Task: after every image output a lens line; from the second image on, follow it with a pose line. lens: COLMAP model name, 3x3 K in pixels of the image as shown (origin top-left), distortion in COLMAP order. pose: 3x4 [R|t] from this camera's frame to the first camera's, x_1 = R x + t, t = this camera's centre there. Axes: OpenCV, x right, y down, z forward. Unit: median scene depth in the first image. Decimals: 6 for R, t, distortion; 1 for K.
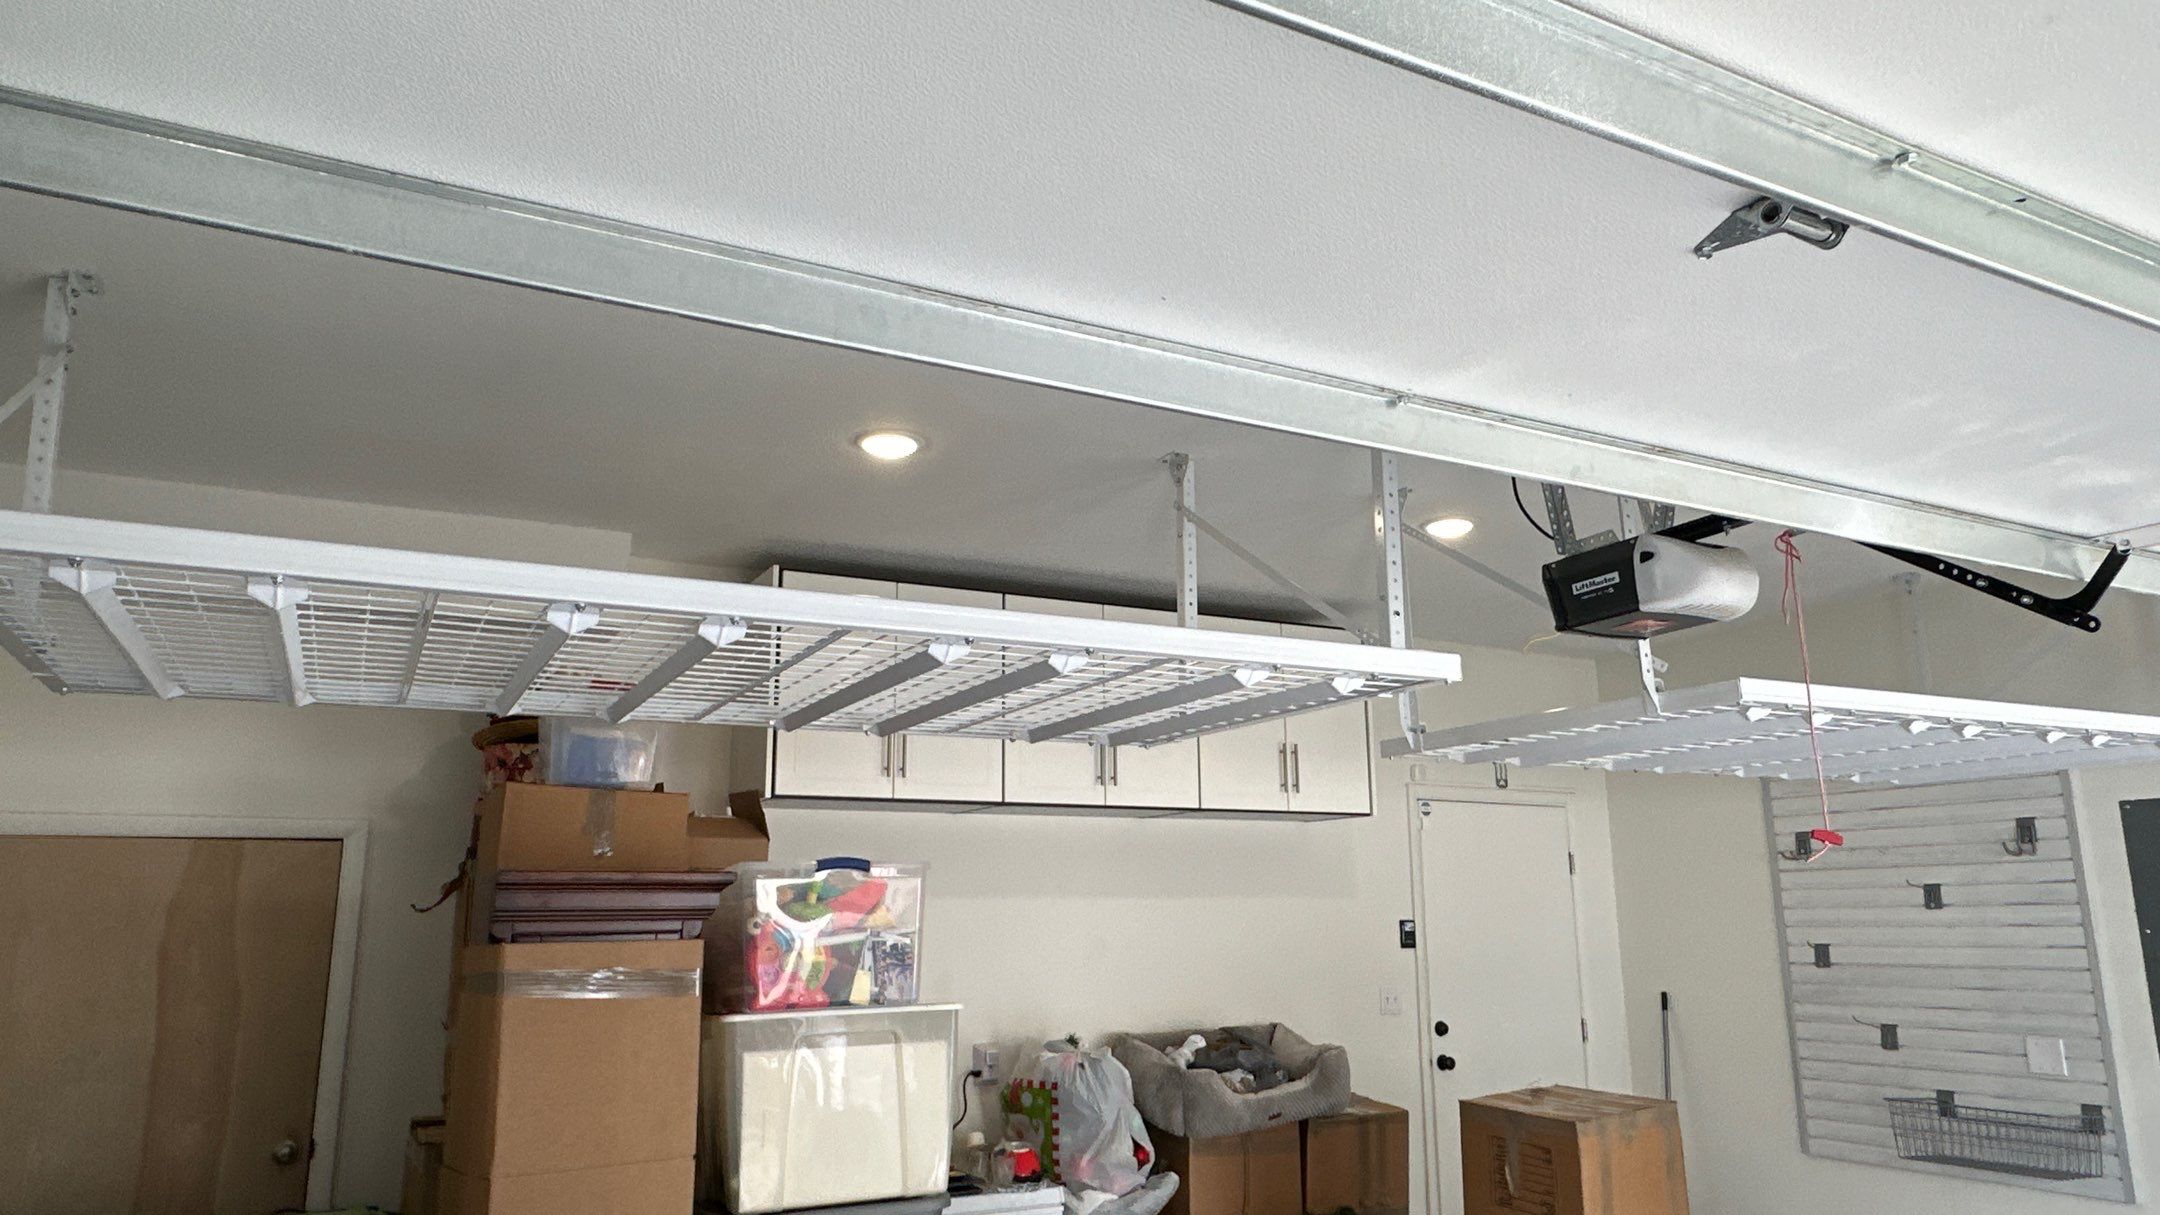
lens RADIAL K [[1421.4, 0, 1087.9], [0, 1421.4, 599.9], [0, 0, 1]] dist [0.005565, -0.002132]
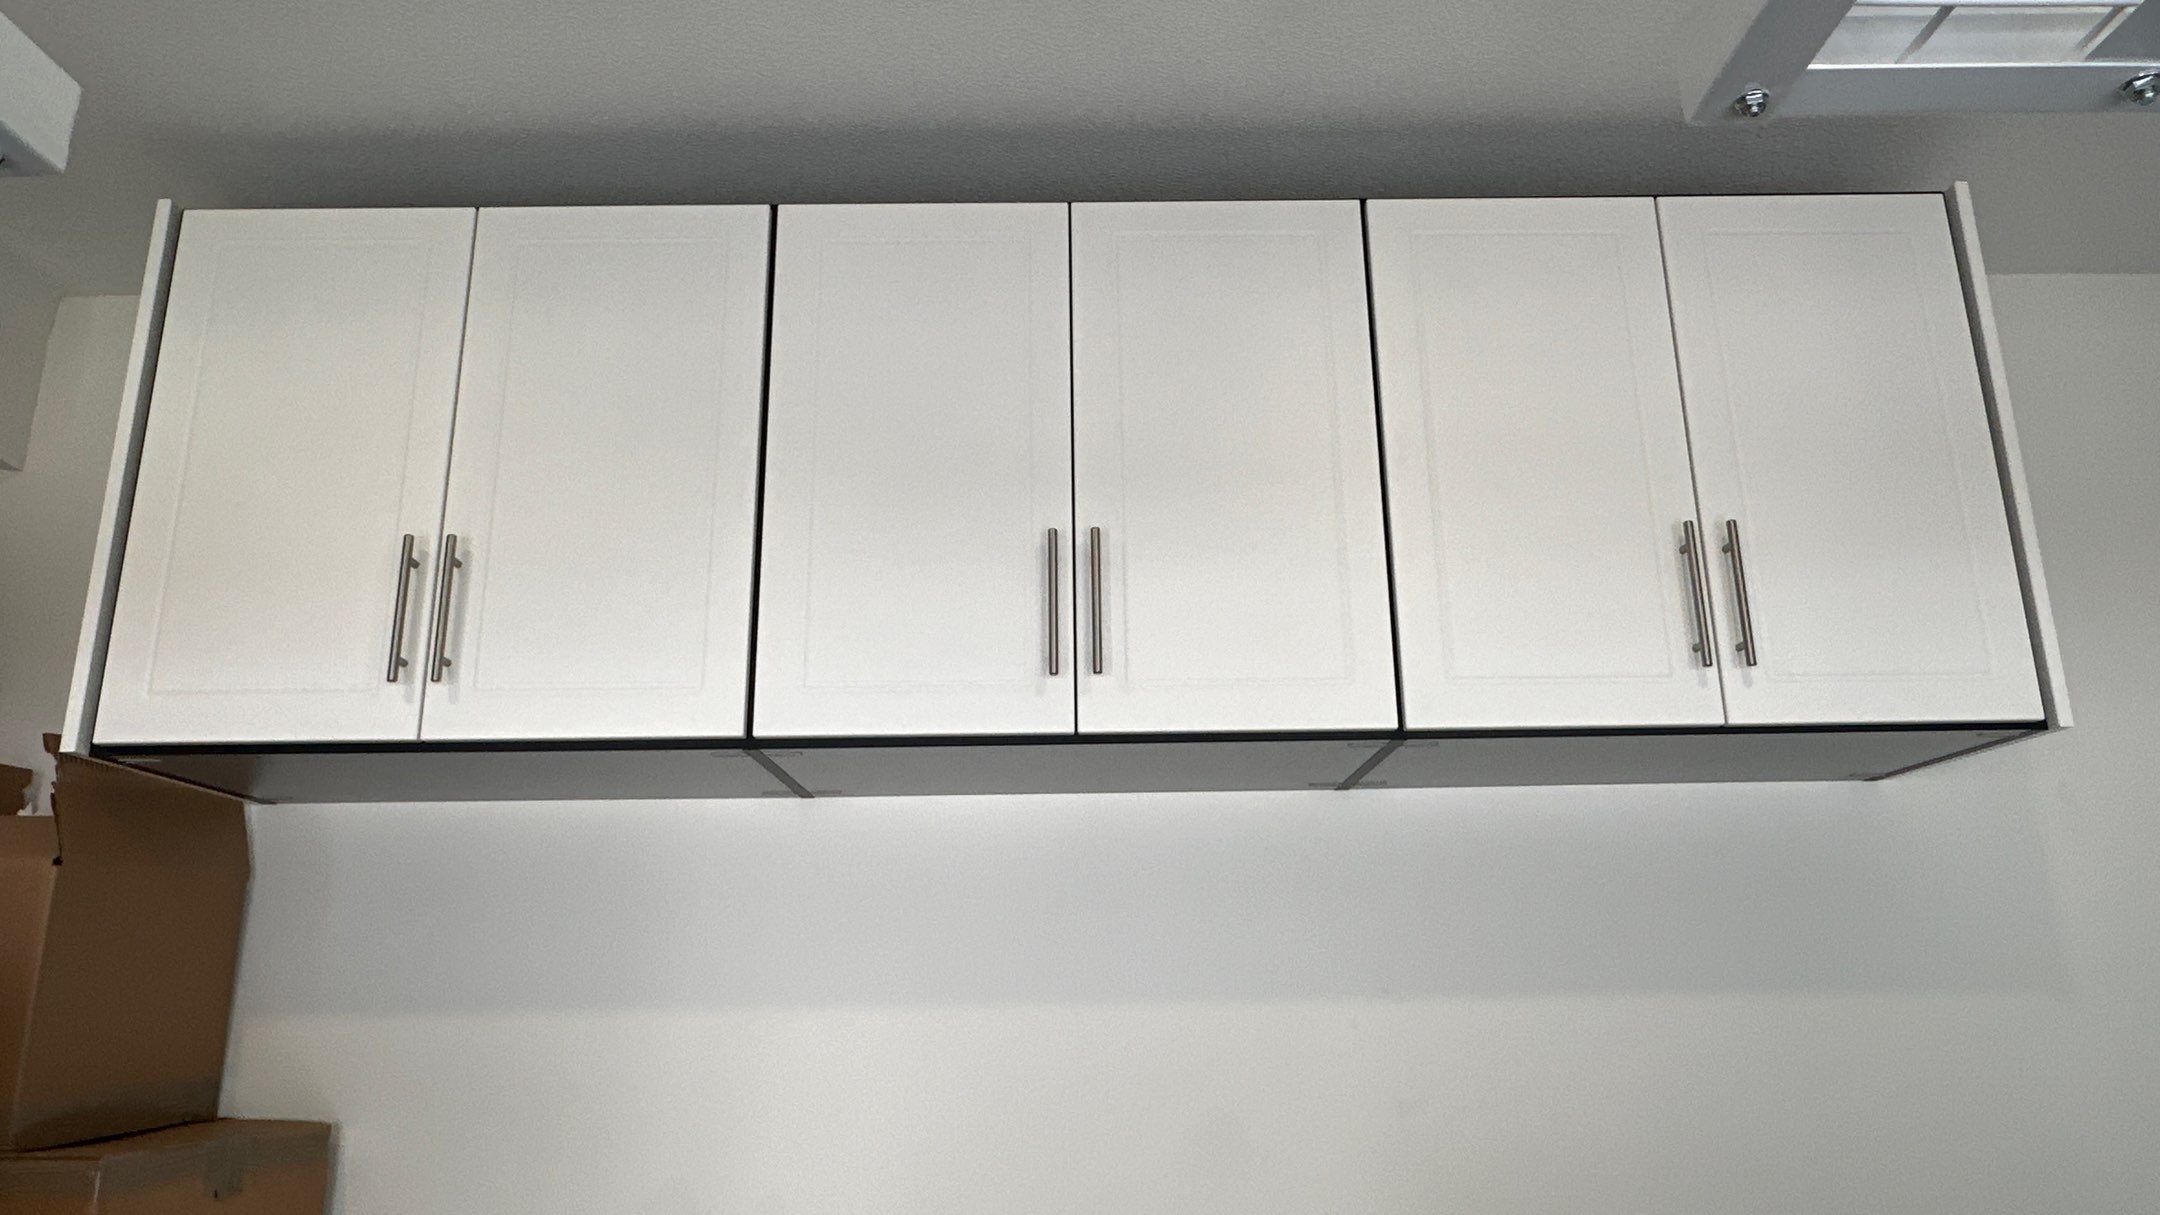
lens RADIAL K [[1480.4, 0, 1092.2], [0, 1480.4, 613.8], [0, 0, 1]] dist [0.036479, -0.051459]
pose [[0.889254, -0.131680, -0.438050, 0.165042], [0.107044, 0.990983, -0.080594, 0.136218], [0.444712, 0.024778, 0.895331, 0.638805]]
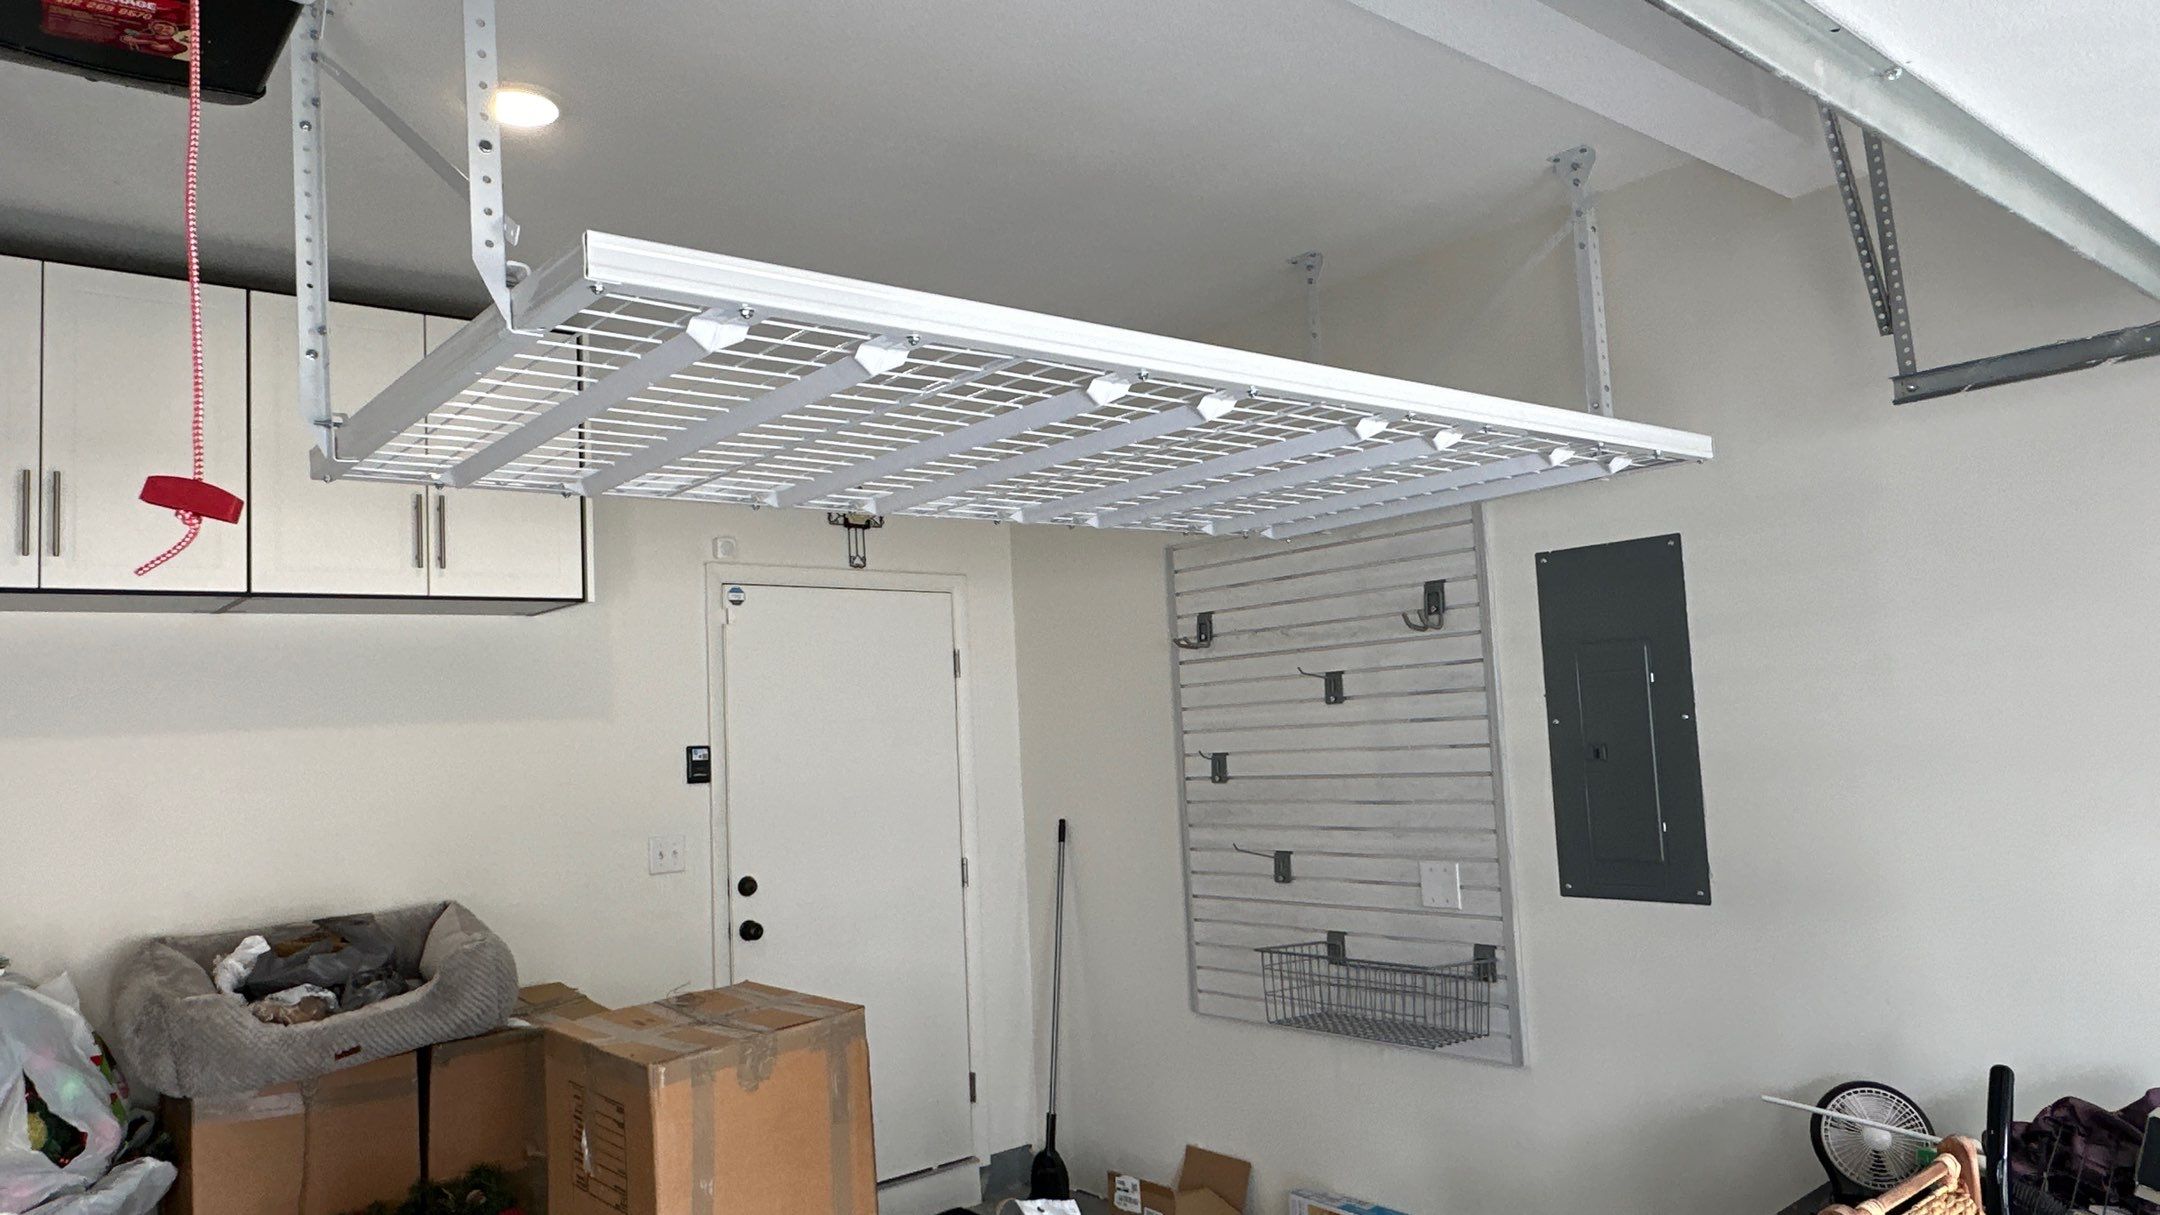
lens RADIAL K [[1421.4, 0, 1082.5], [0, 1421.4, 599.1], [0, 0, 1]] dist [0.005565, -0.002132]
pose [[0.977117, -0.021435, 0.211621, 0.300967], [-0.004439, 0.992638, 0.121037, 0.068661], [-0.212657, -0.119207, 0.969828, 0.290820]]
